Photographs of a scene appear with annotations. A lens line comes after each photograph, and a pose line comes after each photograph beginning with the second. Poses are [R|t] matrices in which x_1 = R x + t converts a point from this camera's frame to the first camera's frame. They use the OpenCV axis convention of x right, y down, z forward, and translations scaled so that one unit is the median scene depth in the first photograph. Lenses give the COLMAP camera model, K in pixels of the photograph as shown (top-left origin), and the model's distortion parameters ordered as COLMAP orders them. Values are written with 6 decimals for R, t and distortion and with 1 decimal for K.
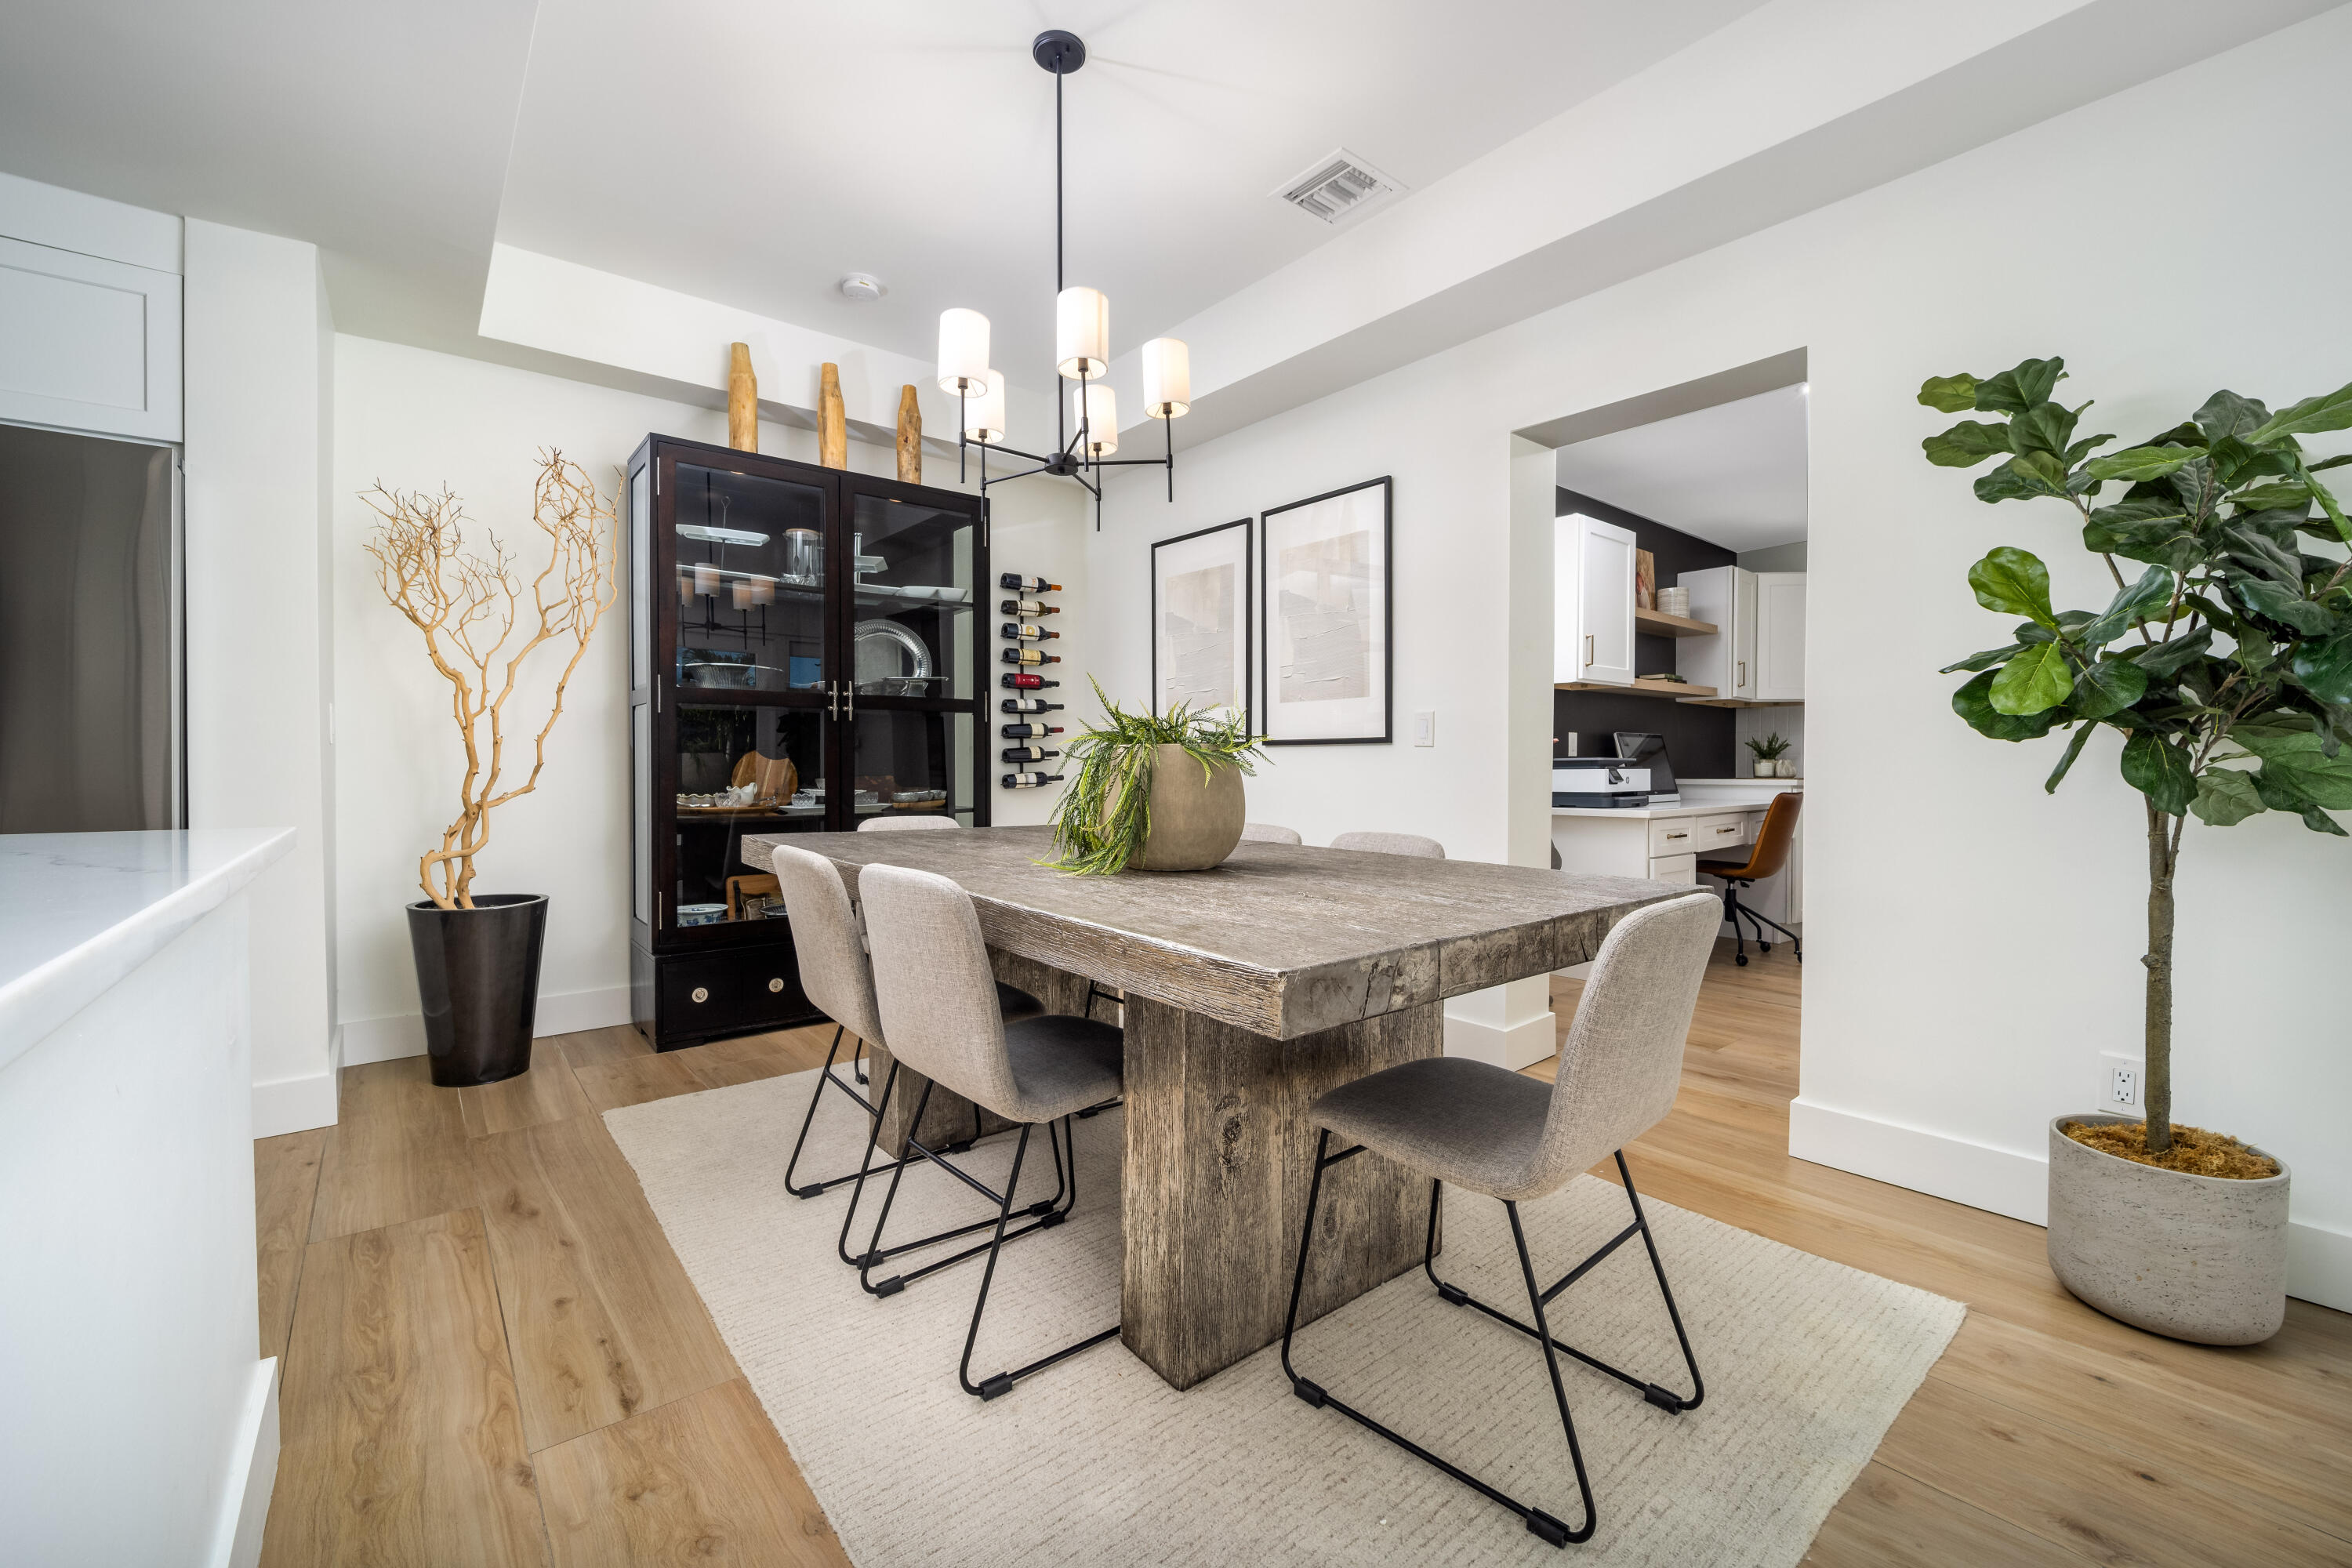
lens RADIAL K [[969.0, 0, 1120.6], [0, 969.0, 777.1], [0, 0, 1]] dist [-0.001146, -0.000046]
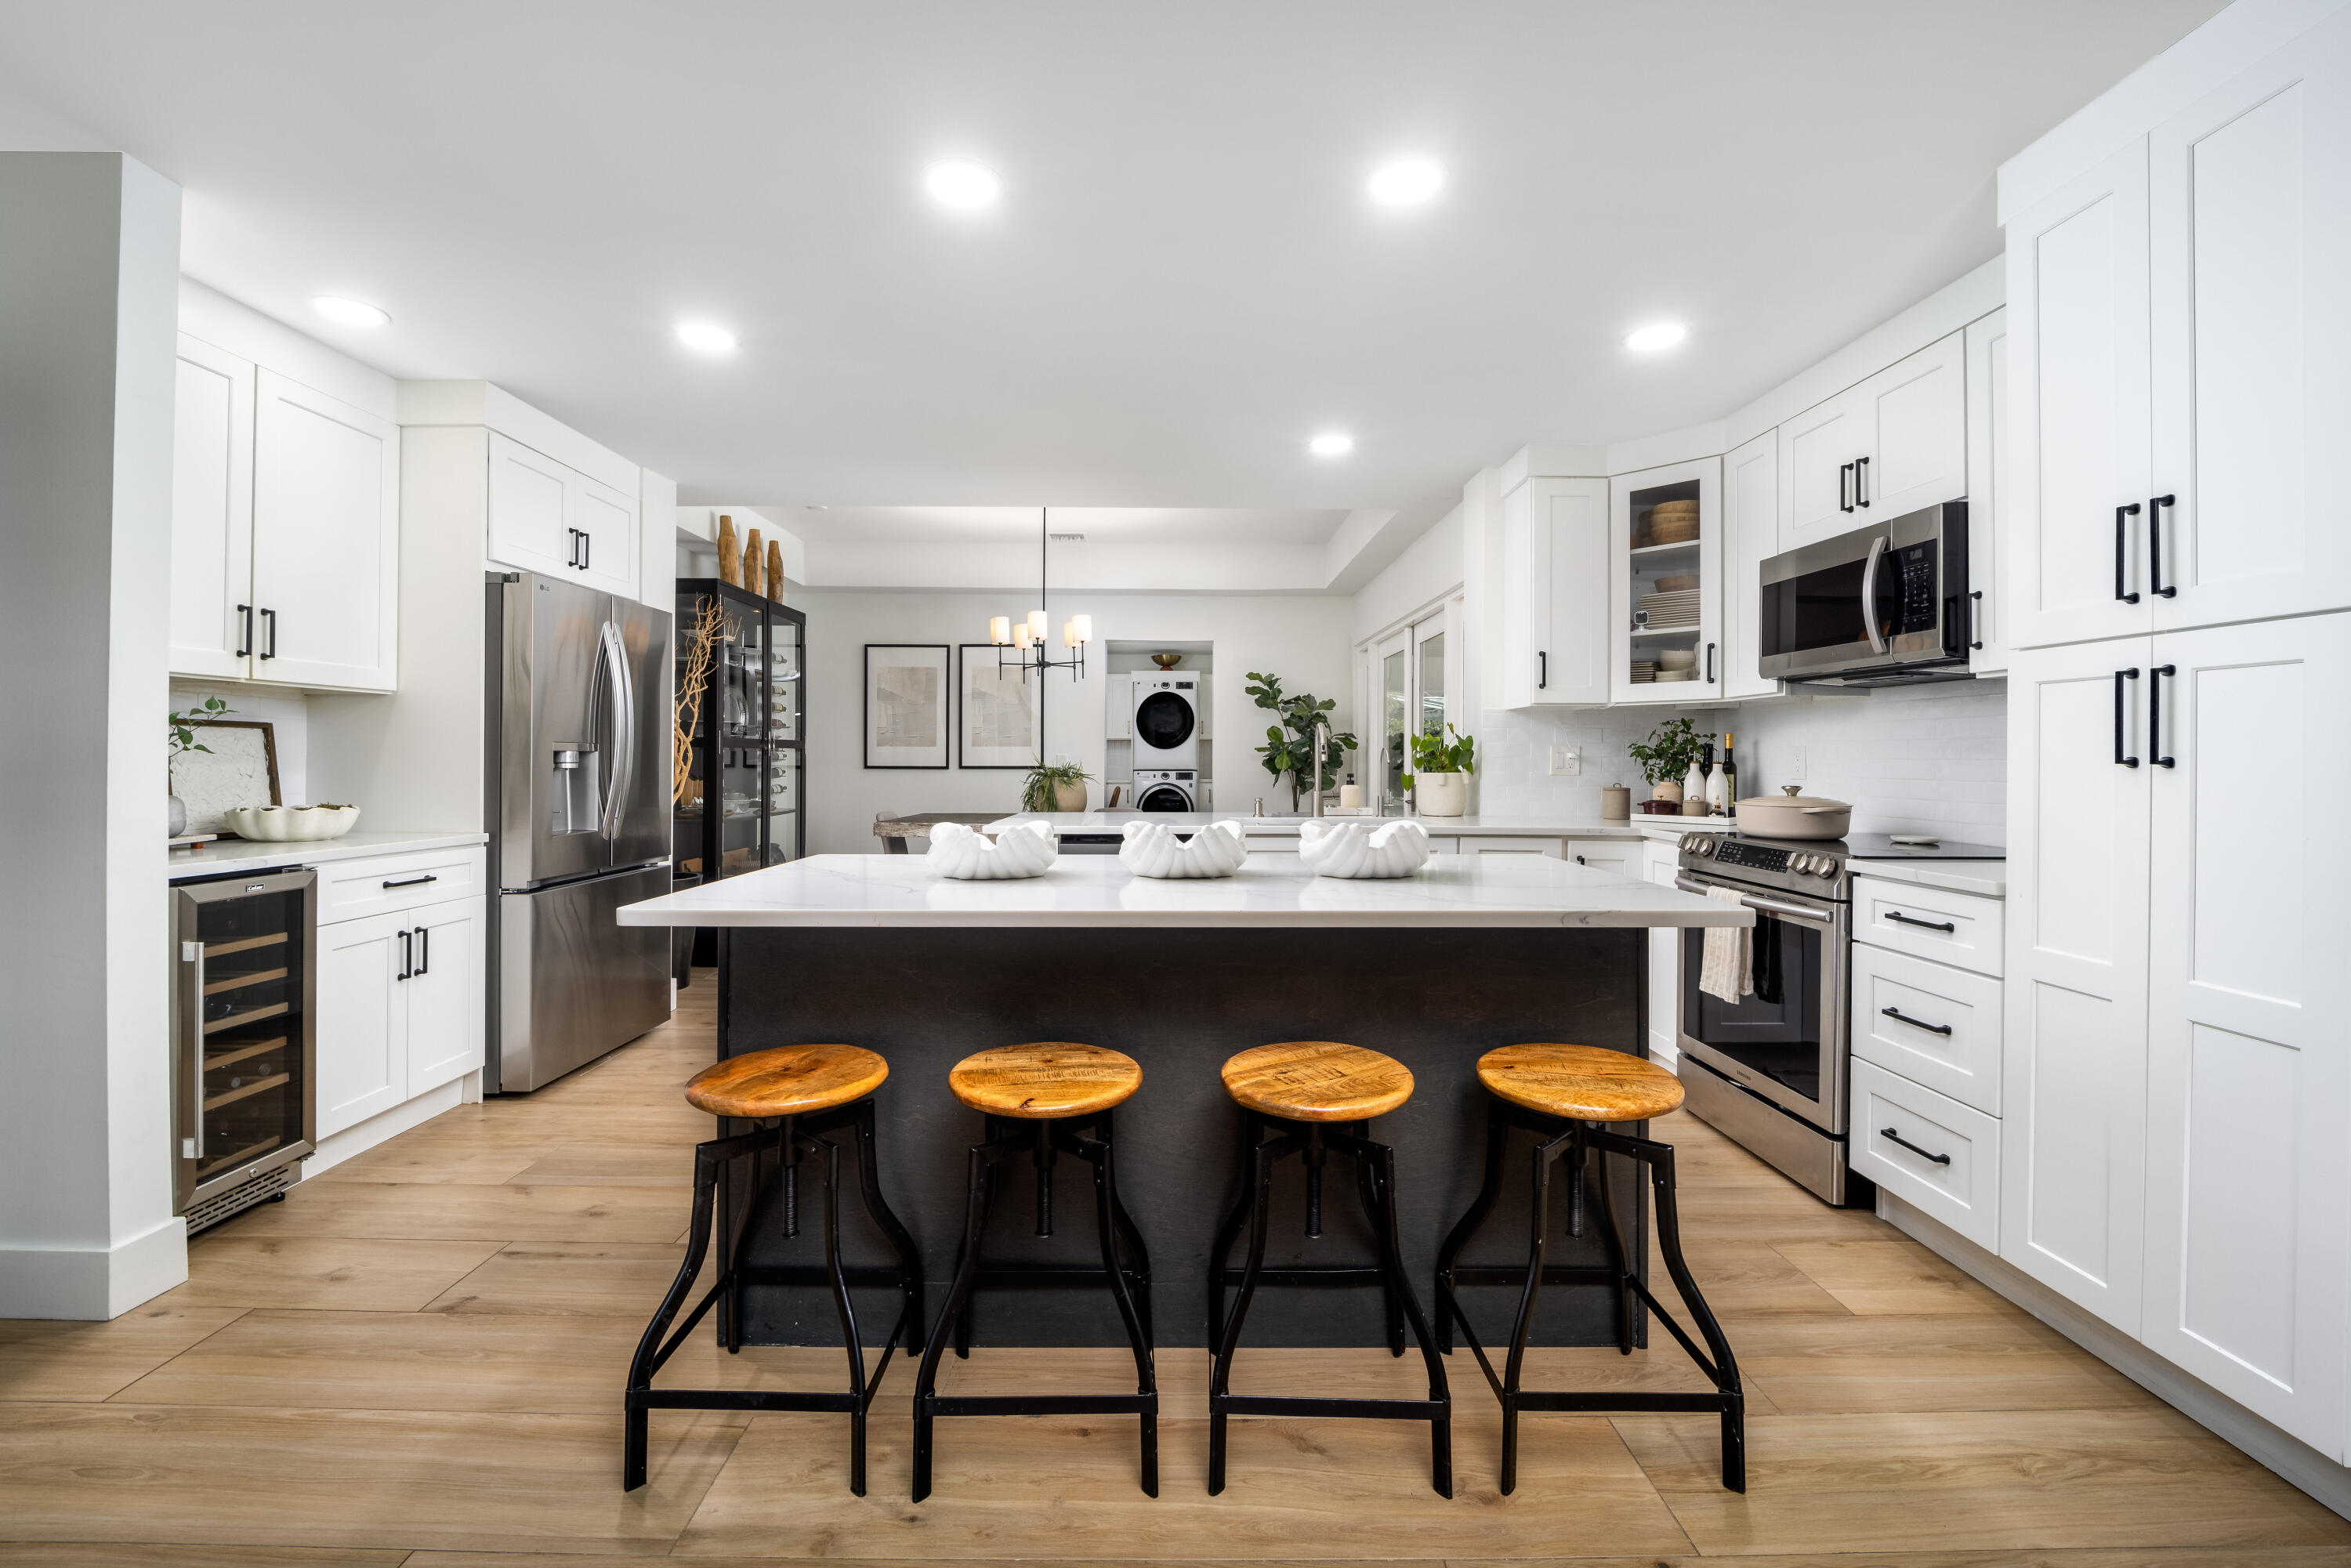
lens RADIAL K [[968.7, 0, 1171.7], [0, 968.7, 757.0], [0, 0, 1]] dist [-0.000453, 0.000086]
pose [[0.597052, 0.003671, 0.802194, -1.109375], [0.009543, 0.999886, -0.011678, -0.029018], [-0.802146, 0.014628, 0.596949, -0.451759]]
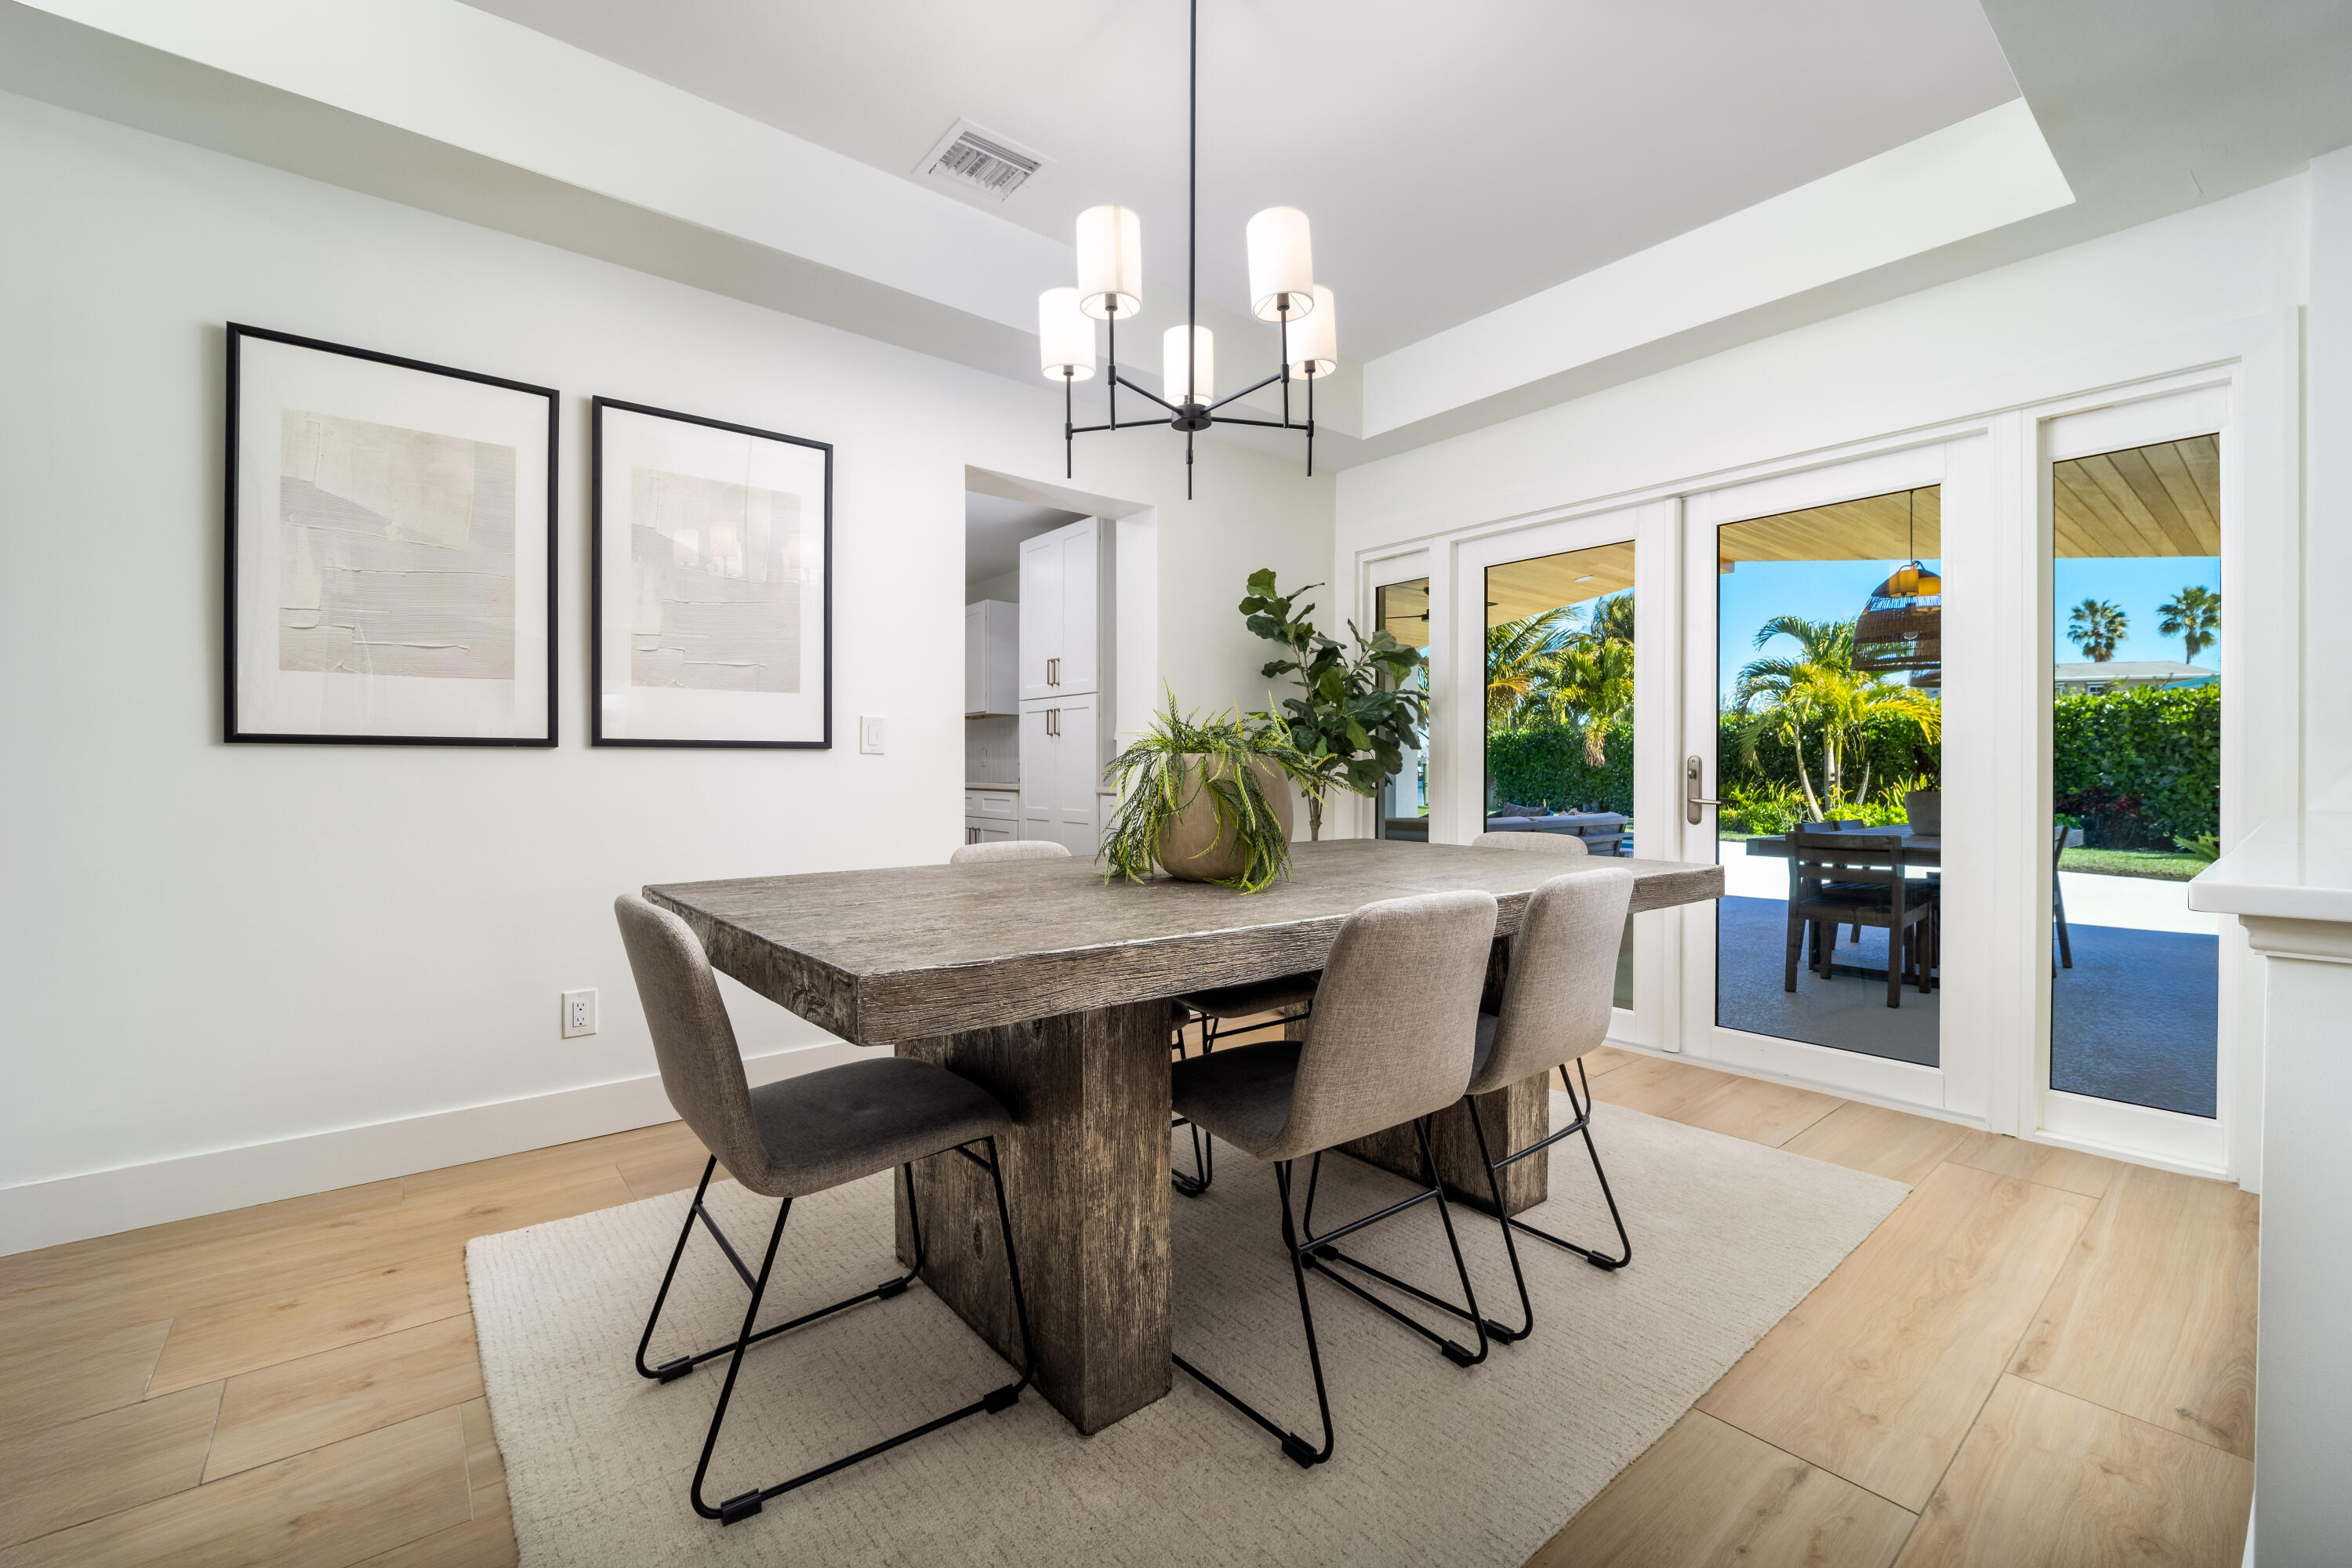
lens RADIAL K [[986.9, 0, 1207.7], [0, 986.9, 769.0], [0, 0, 1]] dist [-0.000163, 0.000059]
pose [[-0.068905, -0.003864, 0.997616, -0.560242], [0.017475, 0.999834, 0.005080, -0.012434], [-0.997470, 0.017783, -0.068826, 0.619946]]
